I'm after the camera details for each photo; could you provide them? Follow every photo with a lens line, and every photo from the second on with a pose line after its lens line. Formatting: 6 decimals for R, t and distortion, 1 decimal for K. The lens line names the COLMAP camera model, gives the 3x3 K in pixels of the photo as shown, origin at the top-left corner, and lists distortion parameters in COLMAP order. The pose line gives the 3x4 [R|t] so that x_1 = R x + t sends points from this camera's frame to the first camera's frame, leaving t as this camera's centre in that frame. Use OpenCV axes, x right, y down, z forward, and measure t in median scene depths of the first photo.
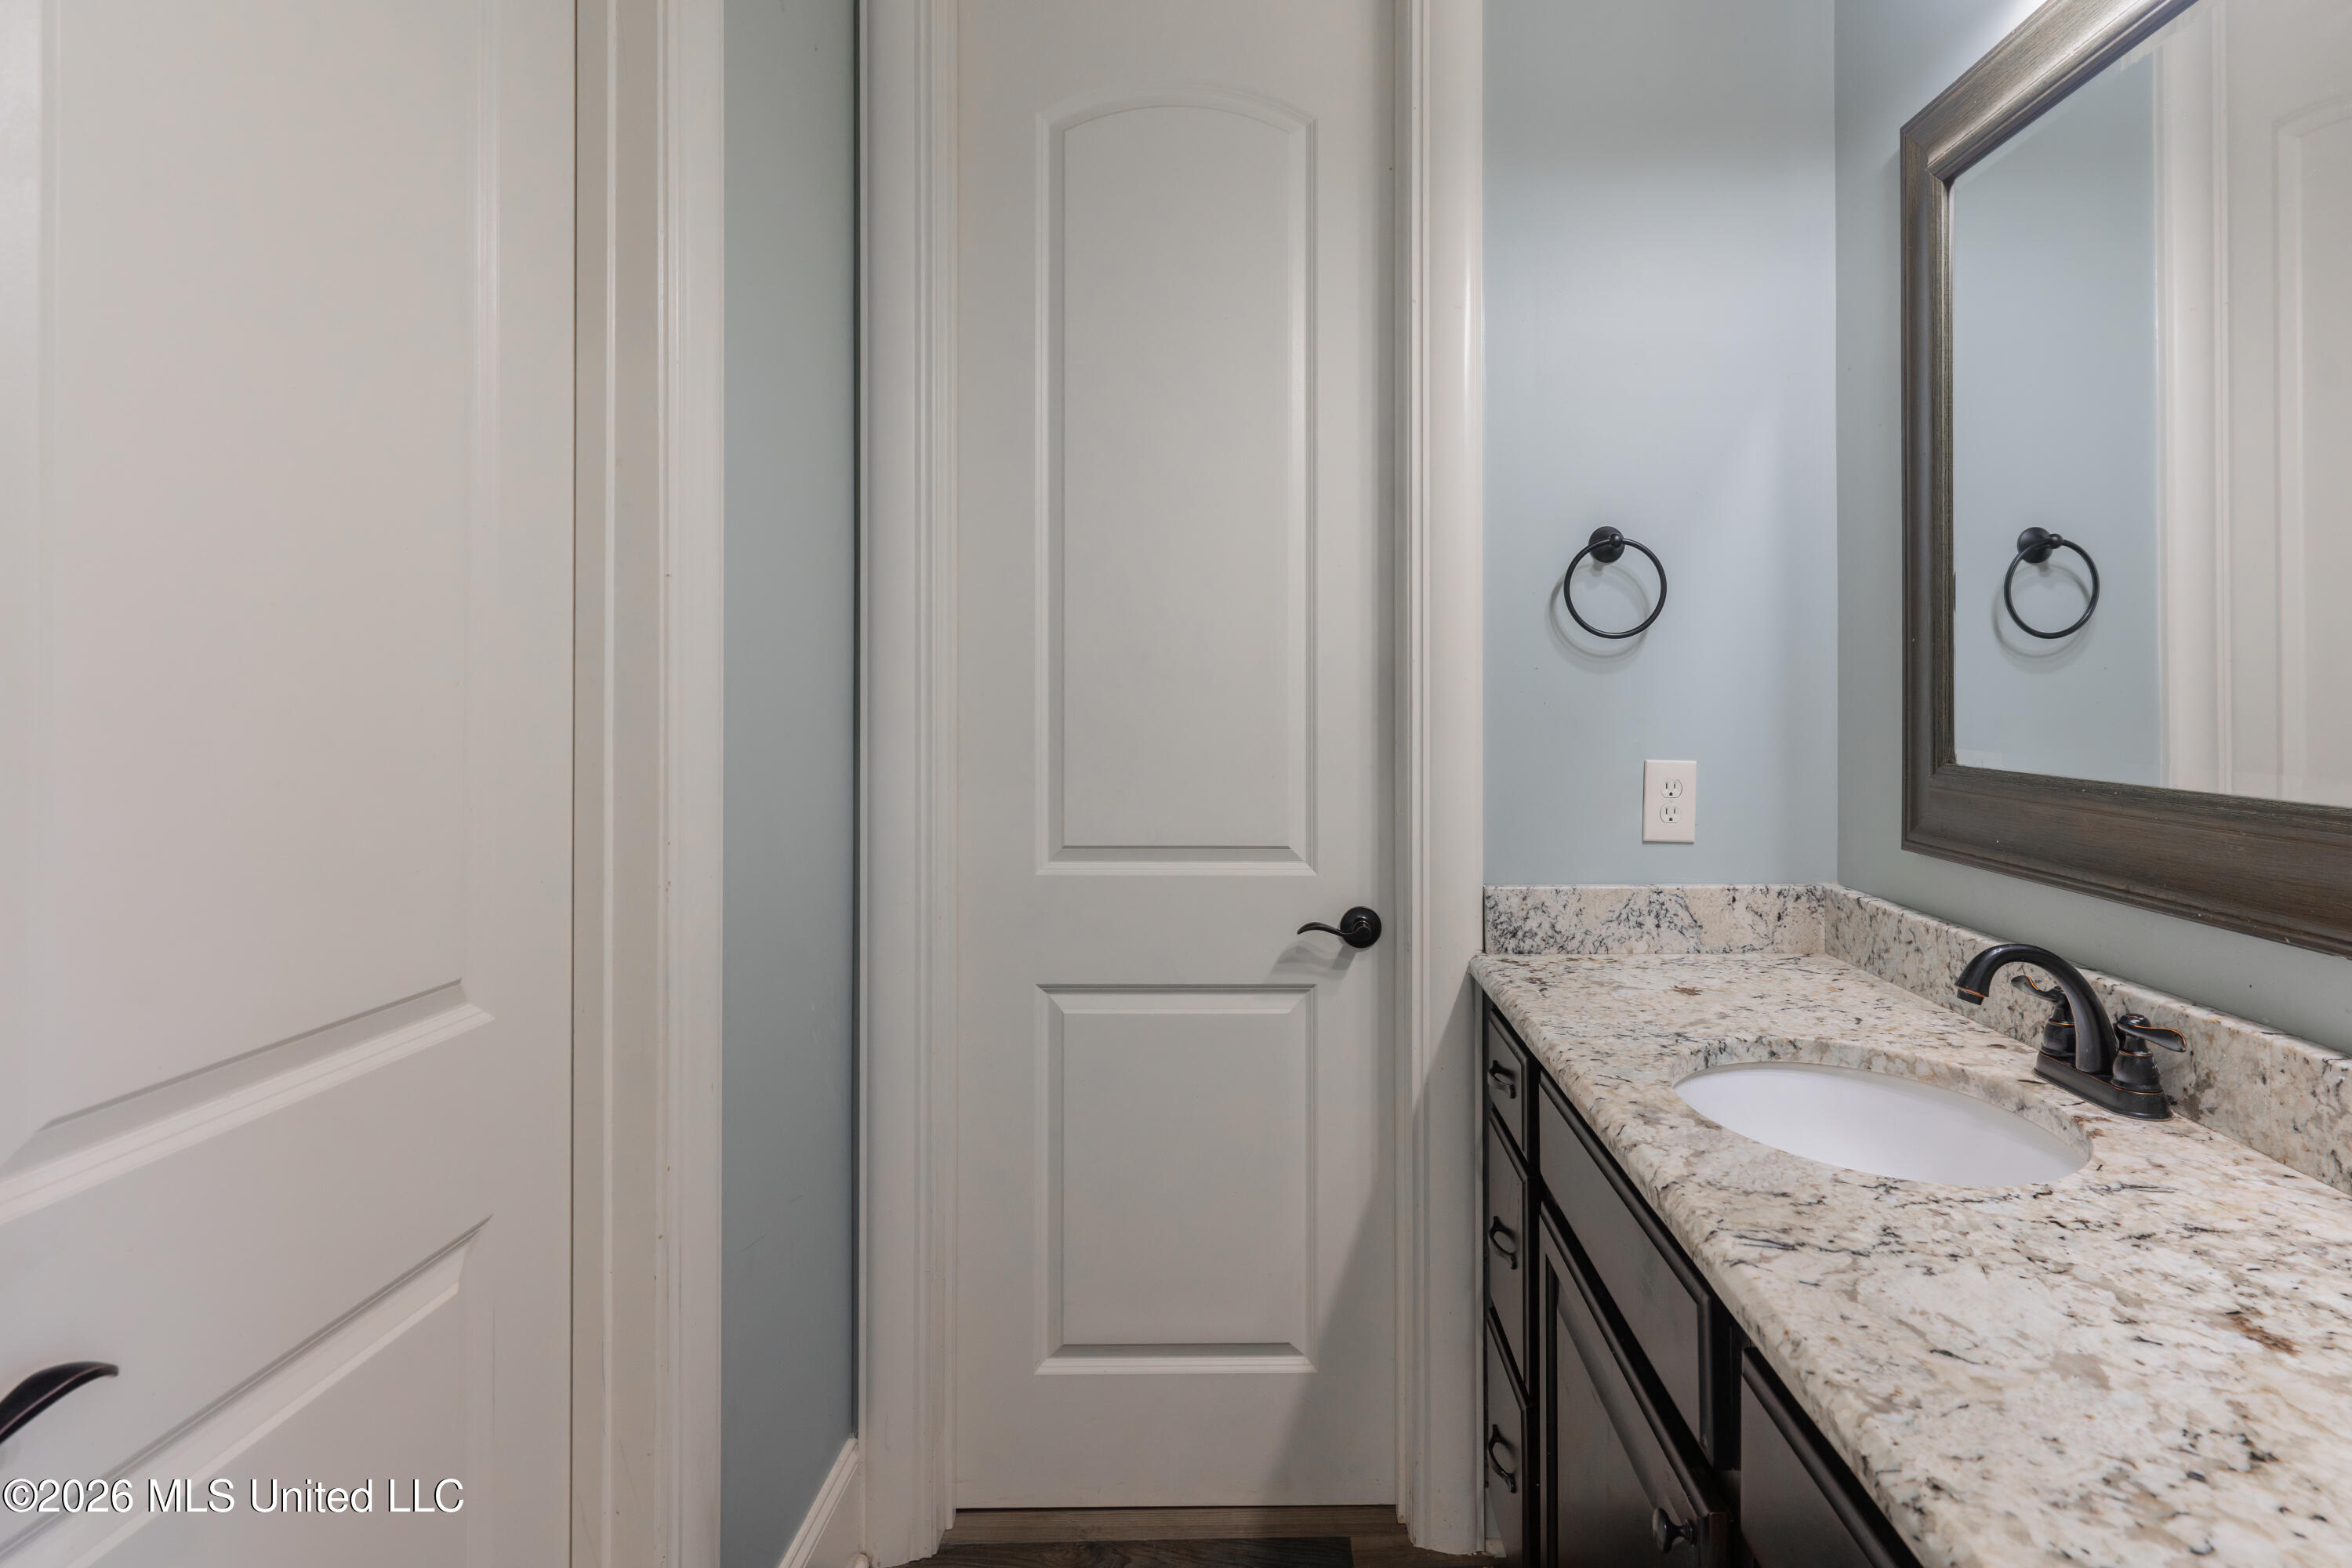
lens RADIAL K [[1247.9, 0, 1300.8], [0, 1247.9, 685.6], [0, 0, 1]] dist [0.002767, 0.000377]
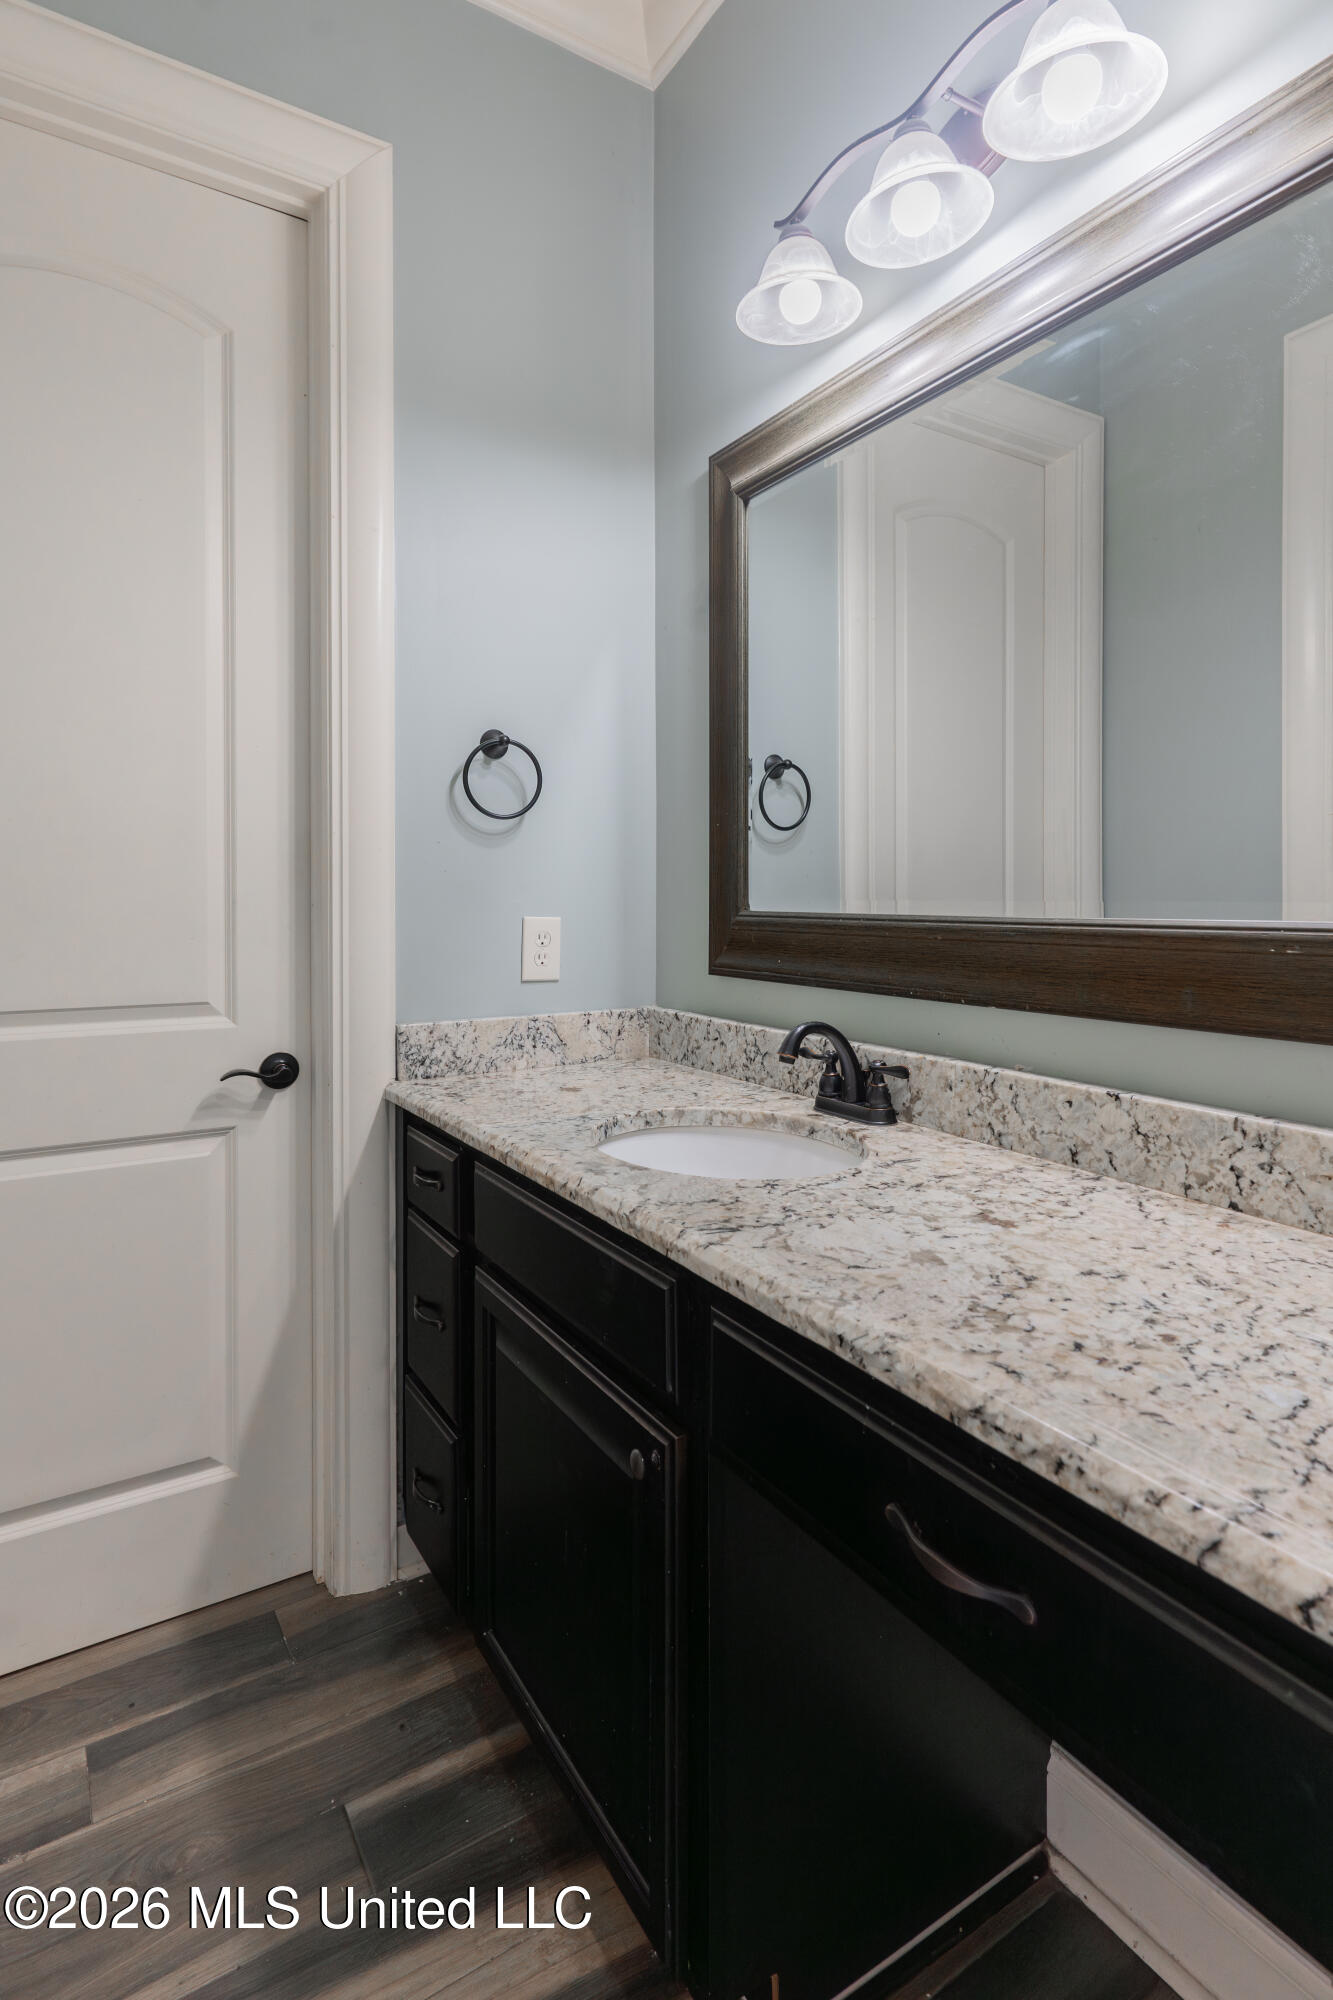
lens RADIAL K [[1020.4, 0, 701.9], [0, 1020.4, 908.6], [0, 0, 1]] dist [-0.000594, 0.000338]
pose [[0.852070, -0.007583, 0.523373, -0.204583], [-0.001157, 0.999865, 0.016372, 0.062882], [-0.523426, -0.014556, 0.851947, 0.045849]]
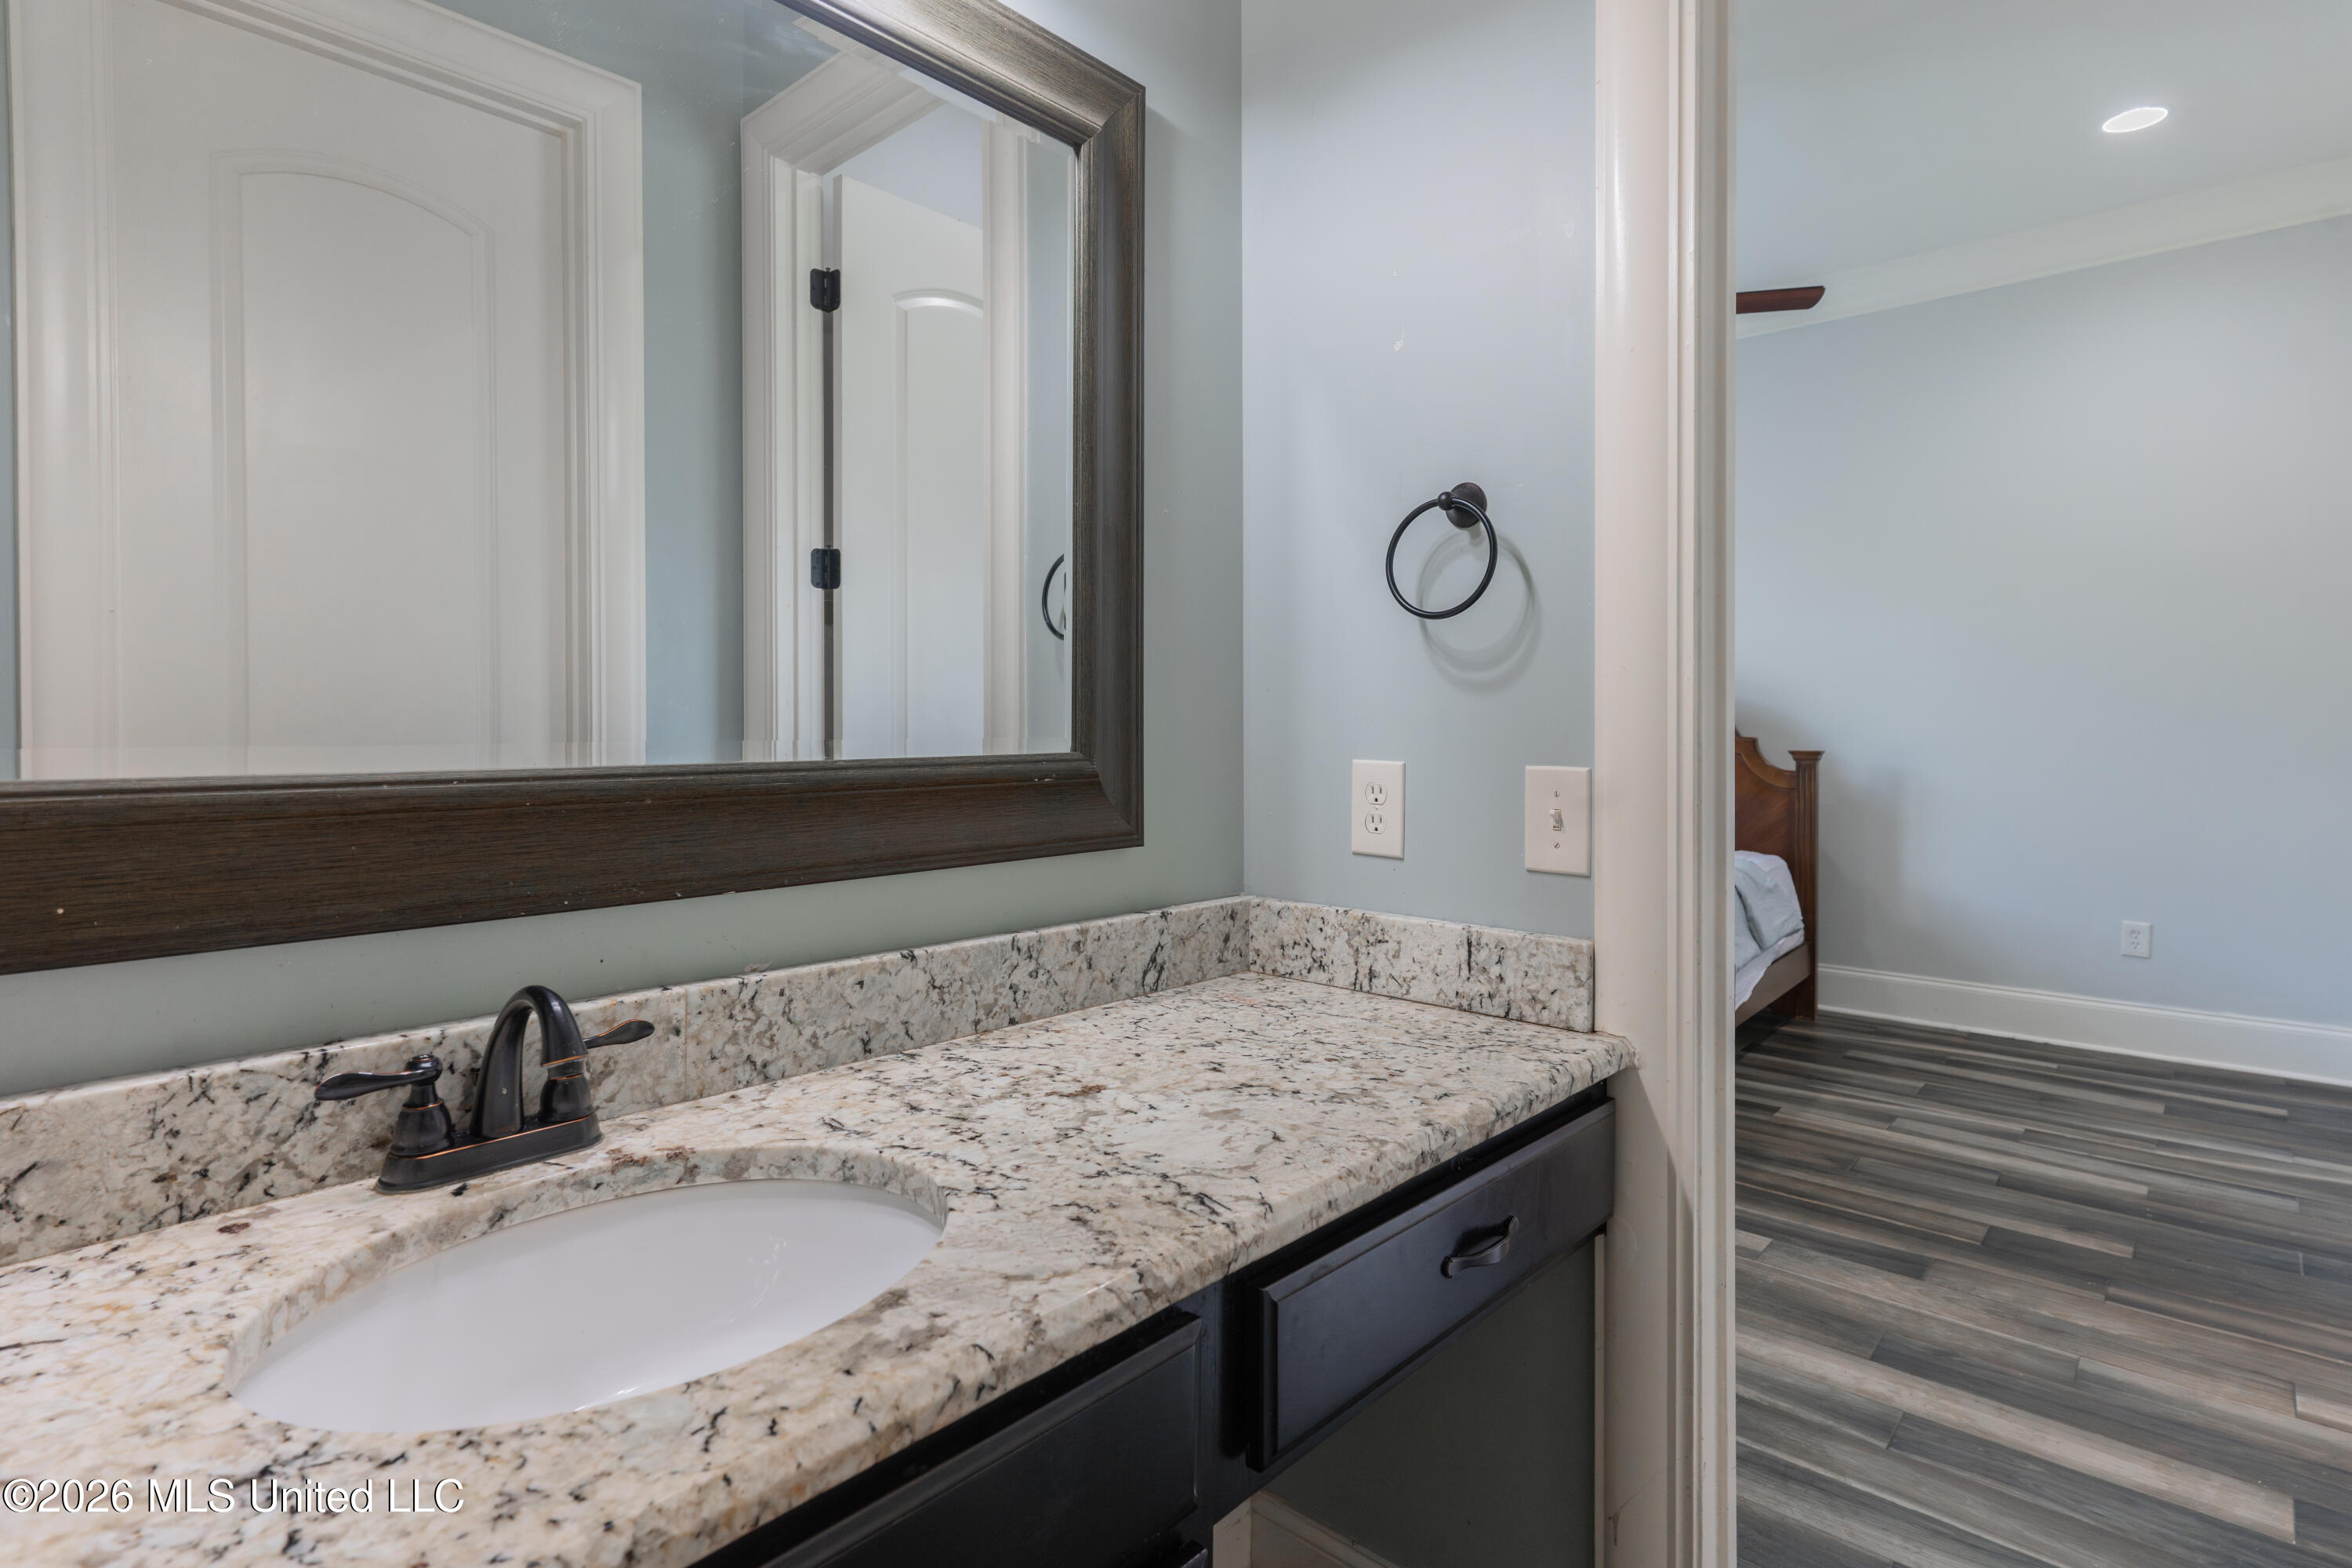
lens RADIAL K [[1200.0, 0, 1160.7], [0, 1200.0, 726.3], [0, 0, 1]] dist [-0.000594, 0.000338]
pose [[-0.717823, -0.001047, 0.696225, -0.227294], [-0.002506, 0.999996, -0.001079, 0.061859], [-0.696221, -0.002519, -0.717823, 1.498049]]
